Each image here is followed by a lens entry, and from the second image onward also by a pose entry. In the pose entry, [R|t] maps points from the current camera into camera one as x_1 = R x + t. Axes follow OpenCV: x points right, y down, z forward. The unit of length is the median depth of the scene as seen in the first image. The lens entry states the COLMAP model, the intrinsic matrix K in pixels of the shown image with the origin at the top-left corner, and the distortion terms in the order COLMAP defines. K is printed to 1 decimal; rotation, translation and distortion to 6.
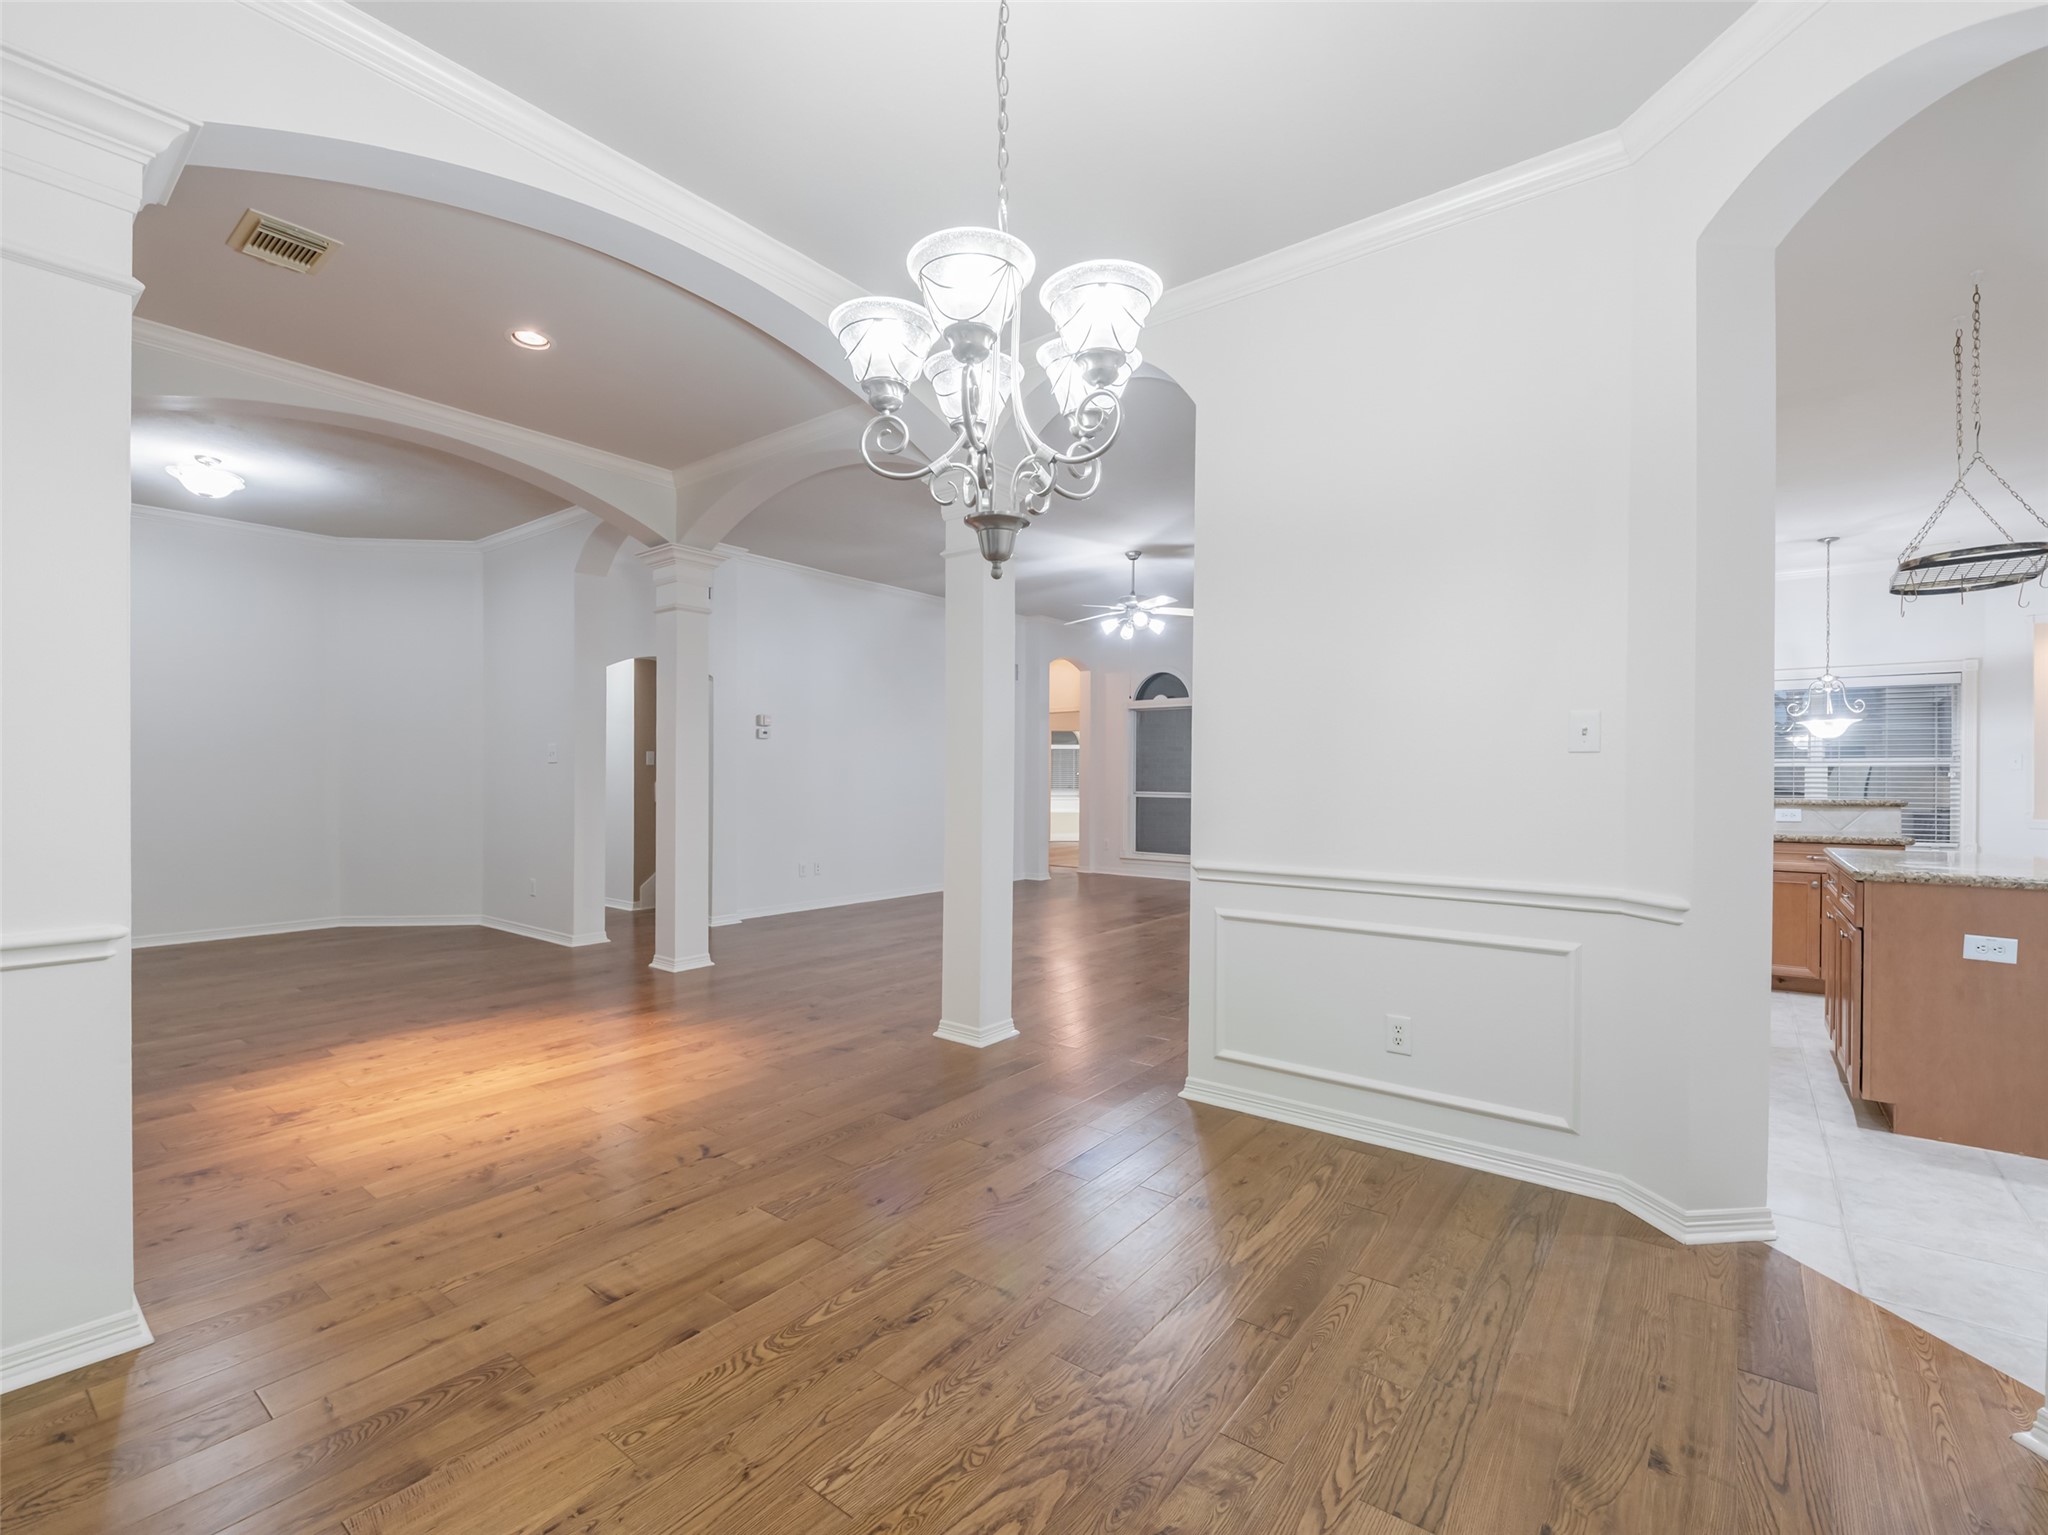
lens RADIAL K [[927.3, 0, 1000.5], [0, 927.3, 782.1], [0, 0, 1]] dist [-0.010636, 0.000147]
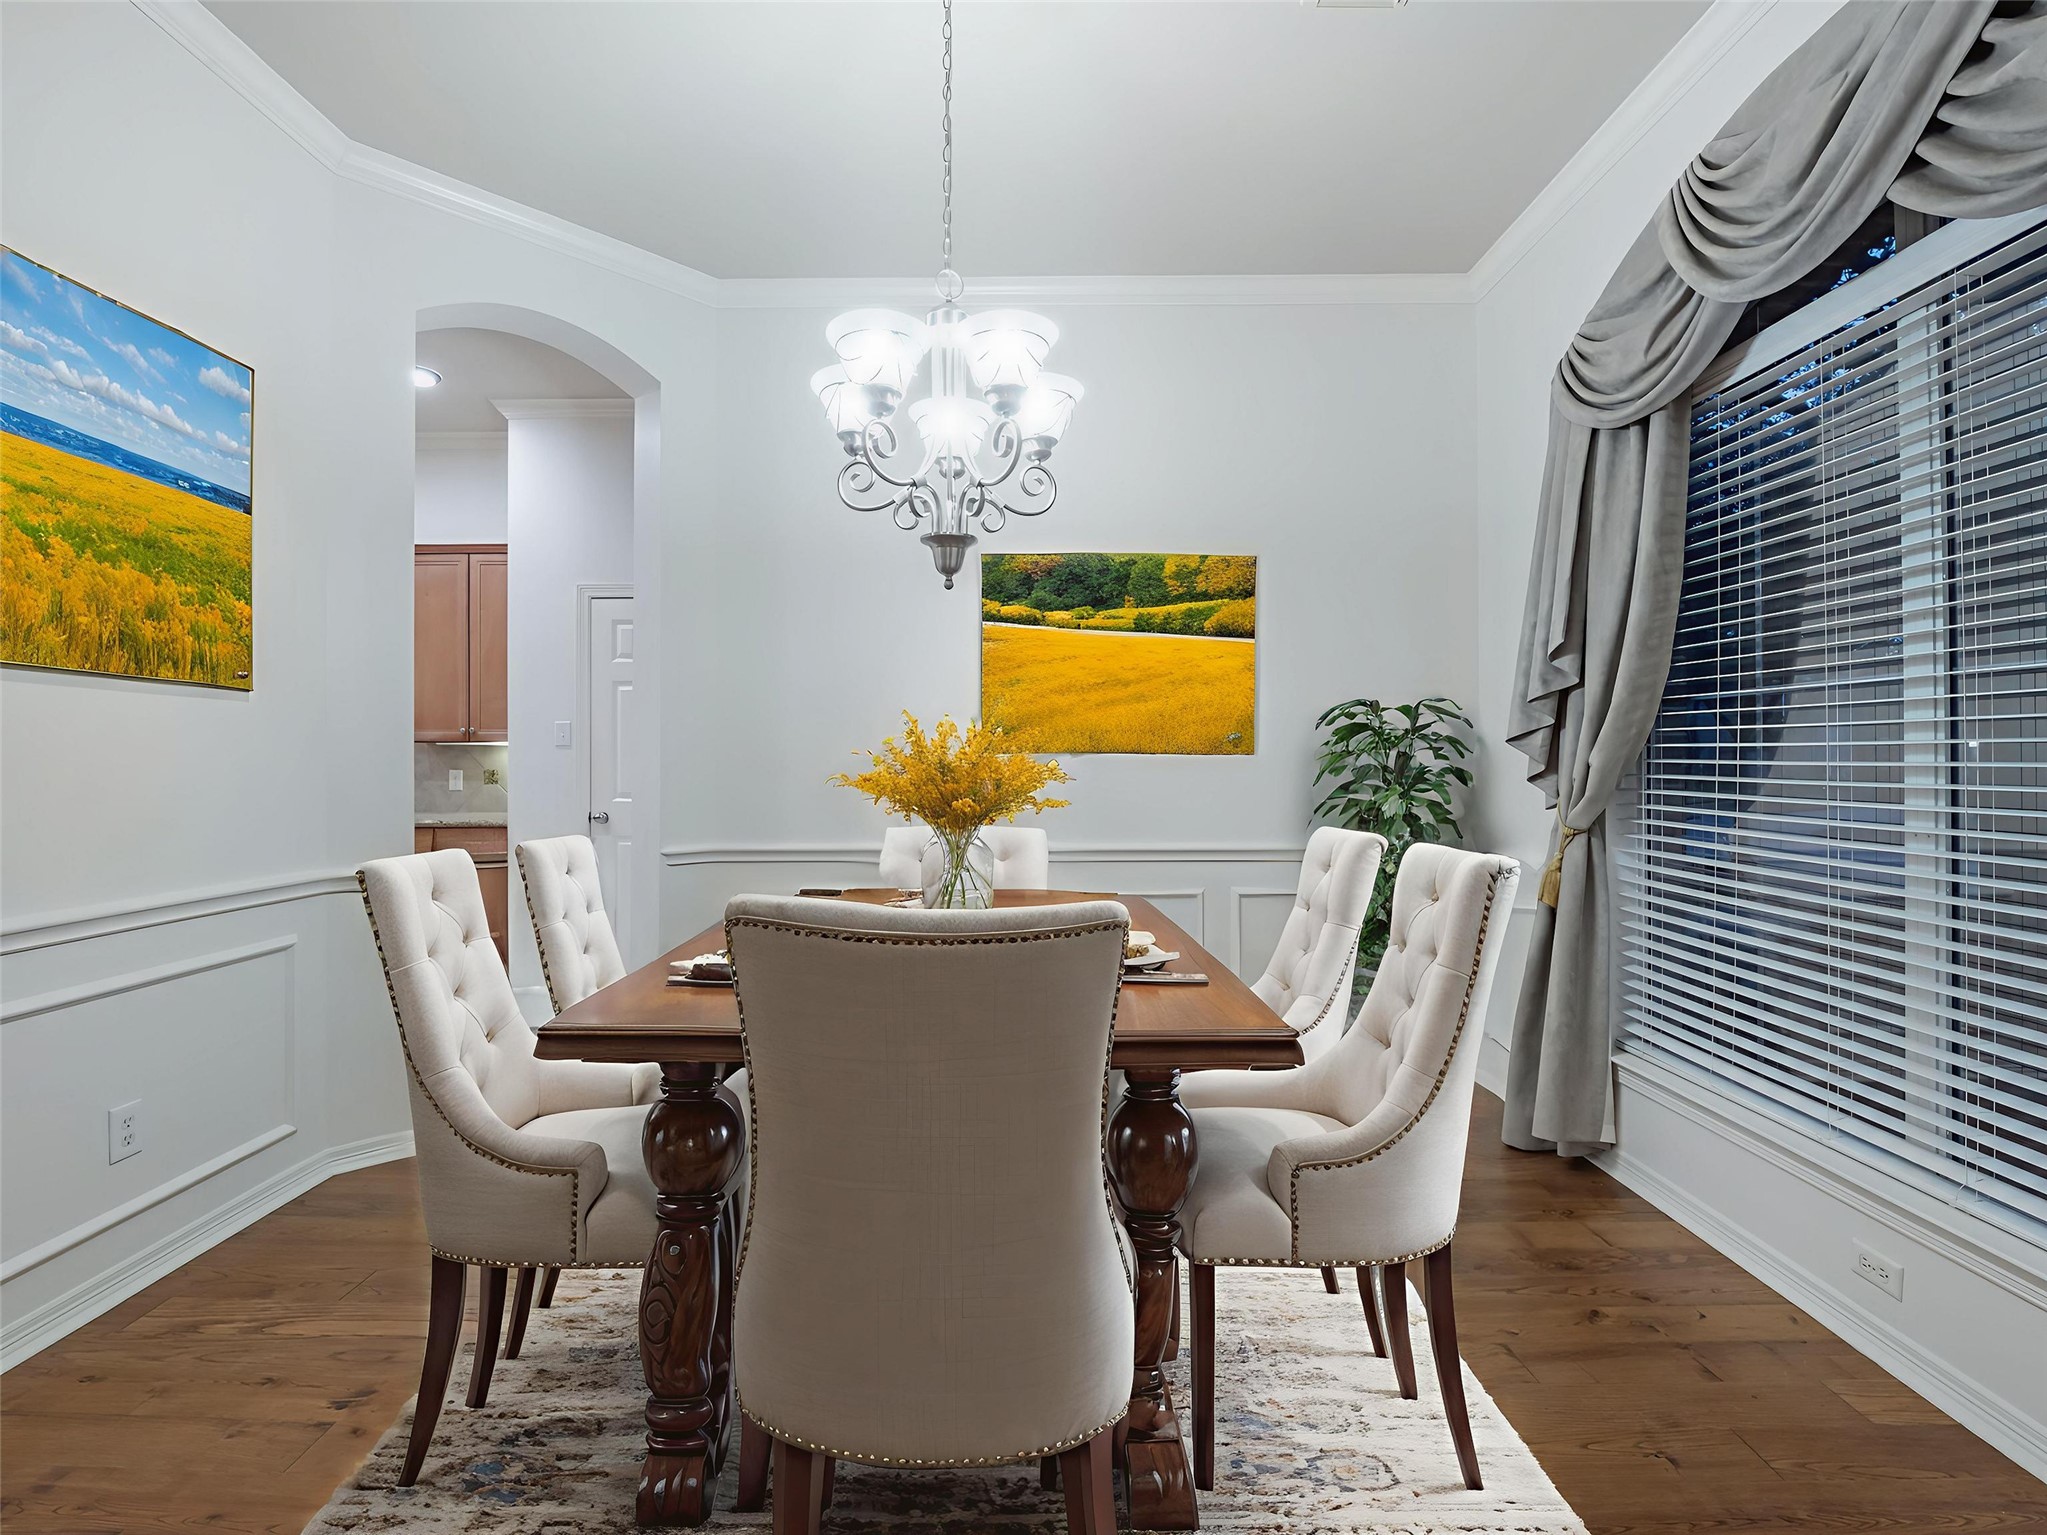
lens RADIAL K [[917.7, 0, 995.2], [0, 917.7, 757.4], [0, 0, 1]] dist [-0.006789, -0.000248]
pose [[-0.604564, -0.002059, 0.796554, -0.220758], [0.004064, 0.999976, 0.005670, -0.004914], [-0.796546, 0.006665, -0.604541, 0.380548]]
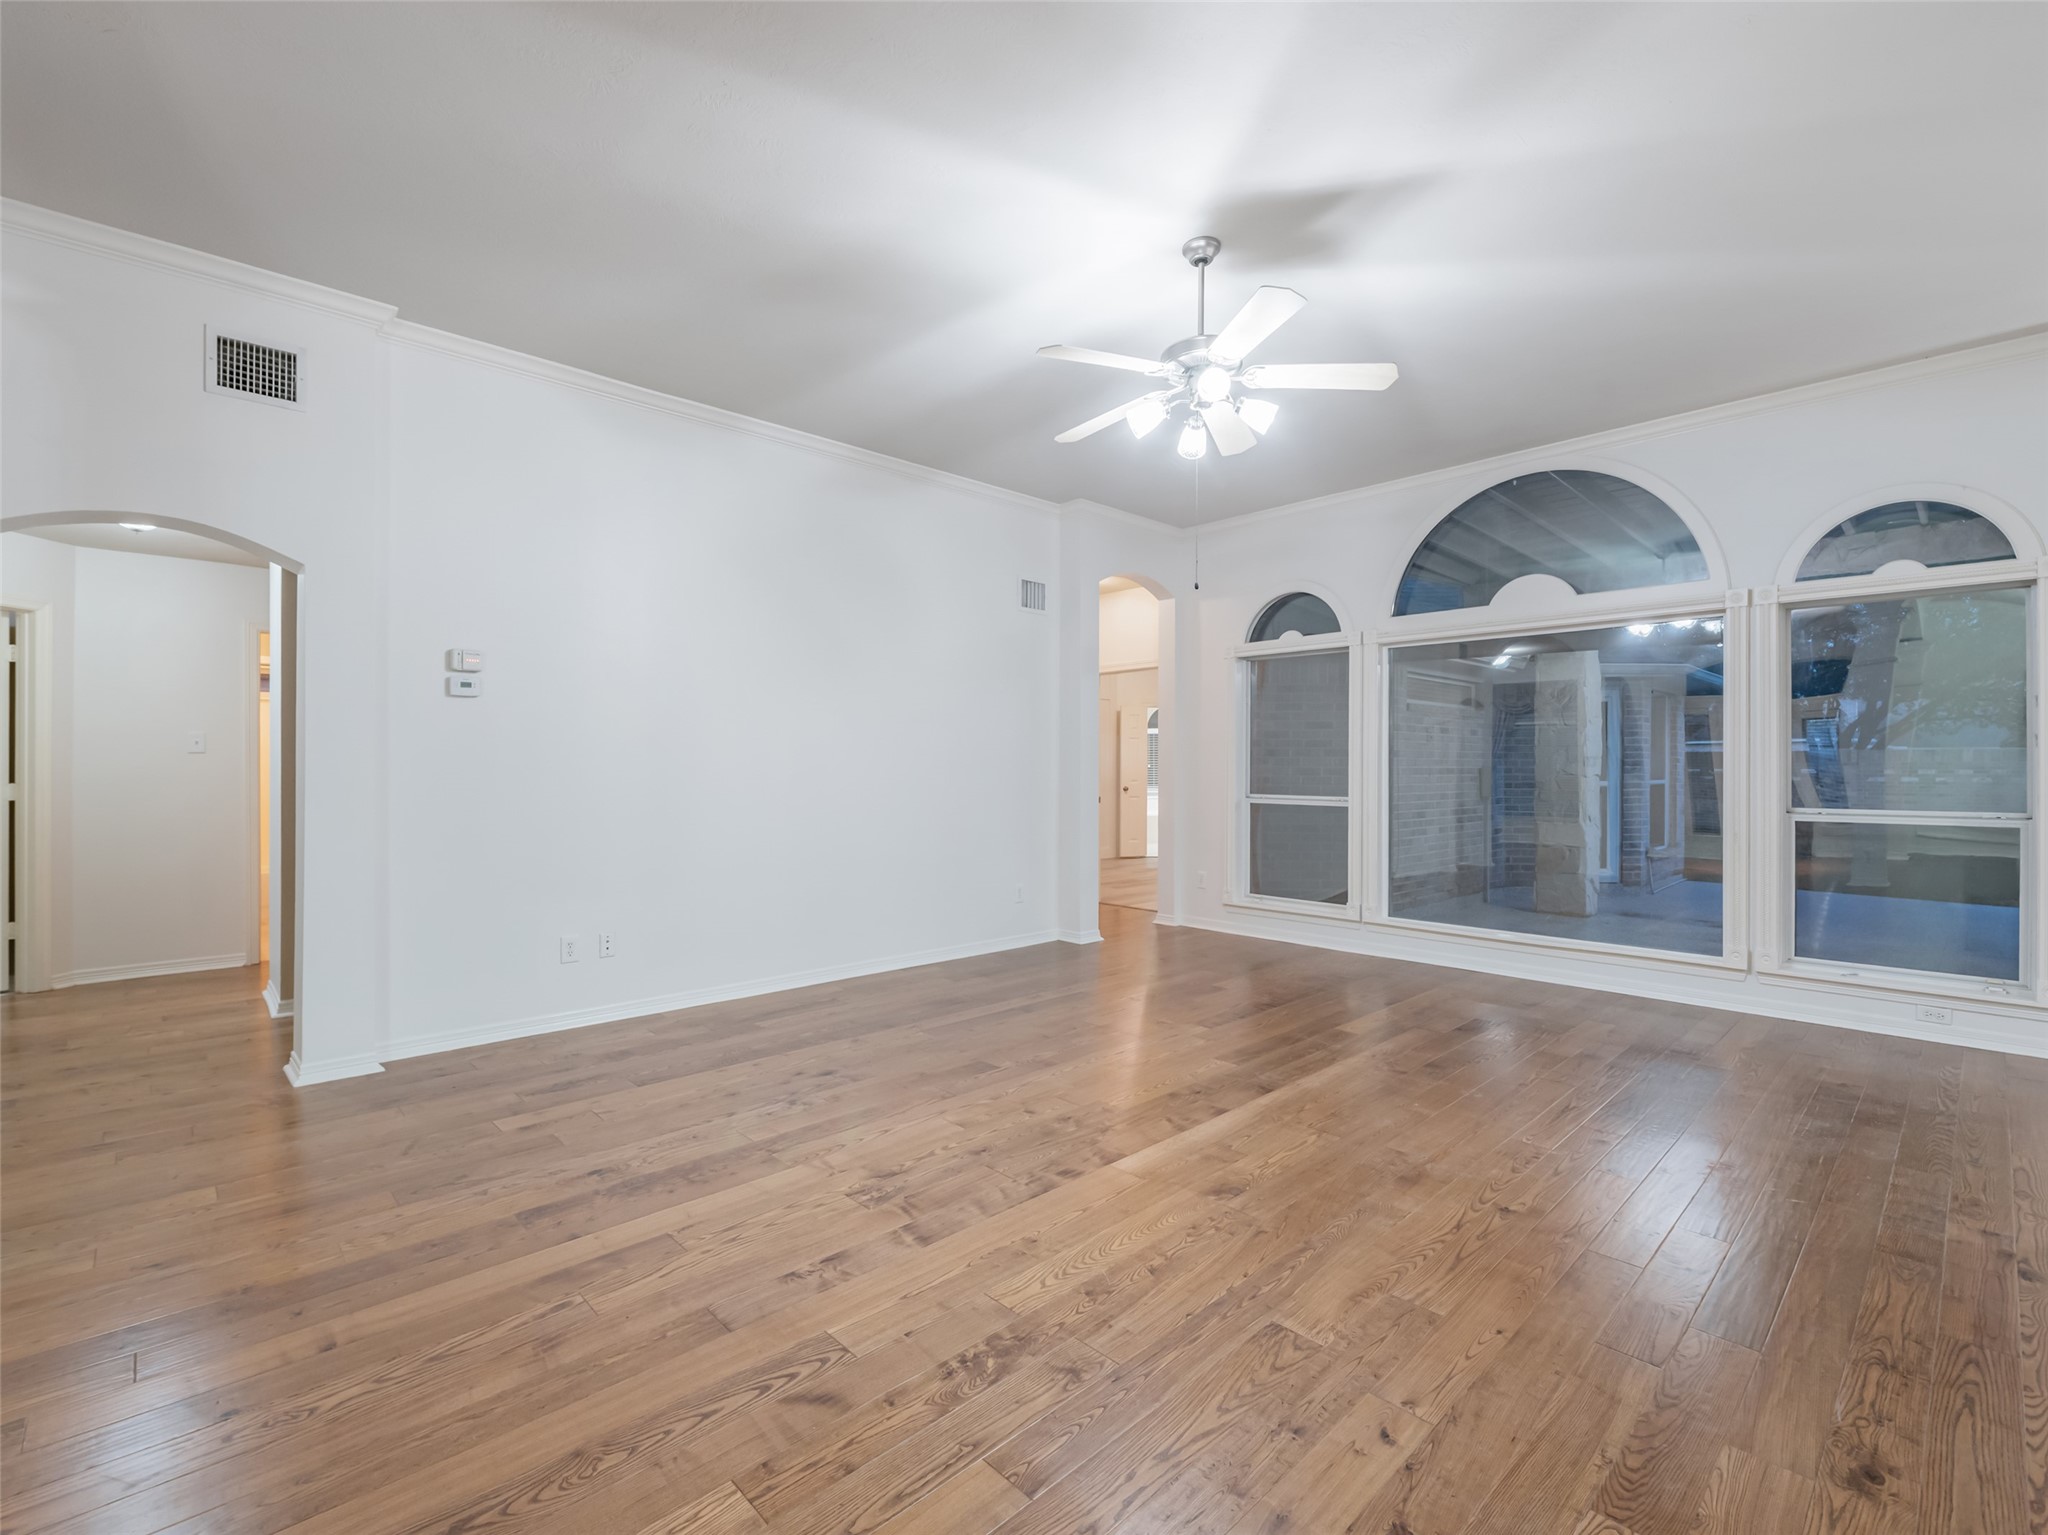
lens RADIAL K [[926.6, 0, 1001.5], [0, 926.6, 770.8], [0, 0, 1]] dist [-0.004181, -0.000360]
pose [[0.987949, -0.001730, -0.154773, 0.125634], [0.001154, 0.999992, -0.003812, -0.004472], [0.154778, 0.003587, 0.987943, 0.601974]]
